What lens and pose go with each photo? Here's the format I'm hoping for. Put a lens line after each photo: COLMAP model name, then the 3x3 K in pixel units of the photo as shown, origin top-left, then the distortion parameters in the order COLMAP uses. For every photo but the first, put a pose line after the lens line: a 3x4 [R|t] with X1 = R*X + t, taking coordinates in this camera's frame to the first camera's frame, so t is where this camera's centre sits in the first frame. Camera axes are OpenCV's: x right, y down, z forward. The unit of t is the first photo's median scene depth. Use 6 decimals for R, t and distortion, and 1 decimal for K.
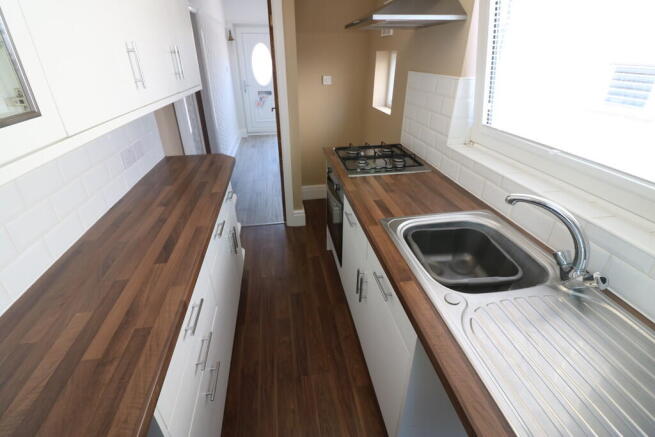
lens RADIAL K [[309.3, 0, 325.2], [0, 309.3, 211.7], [0, 0, 1]] dist [0.001806, -0.001481]
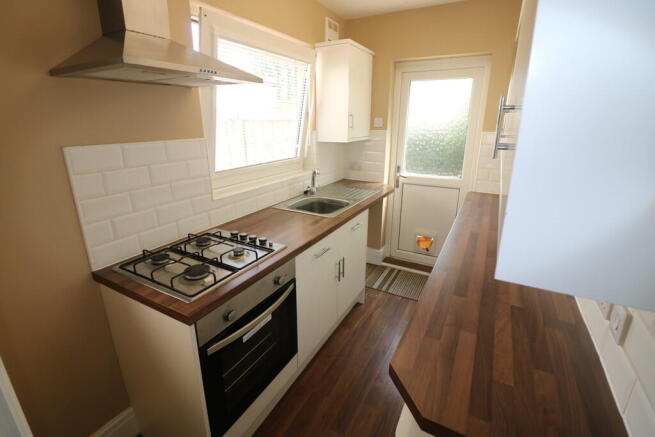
lens RADIAL K [[309.3, 0, 325.2], [0, 309.3, 211.7], [0, 0, 1]] dist [0.001806, -0.001481]
pose [[-0.792306, -0.176711, 0.583973, -0.503214], [0.278380, 0.746999, 0.603736, -0.691056], [-0.542913, 0.640910, -0.542659, 1.356882]]
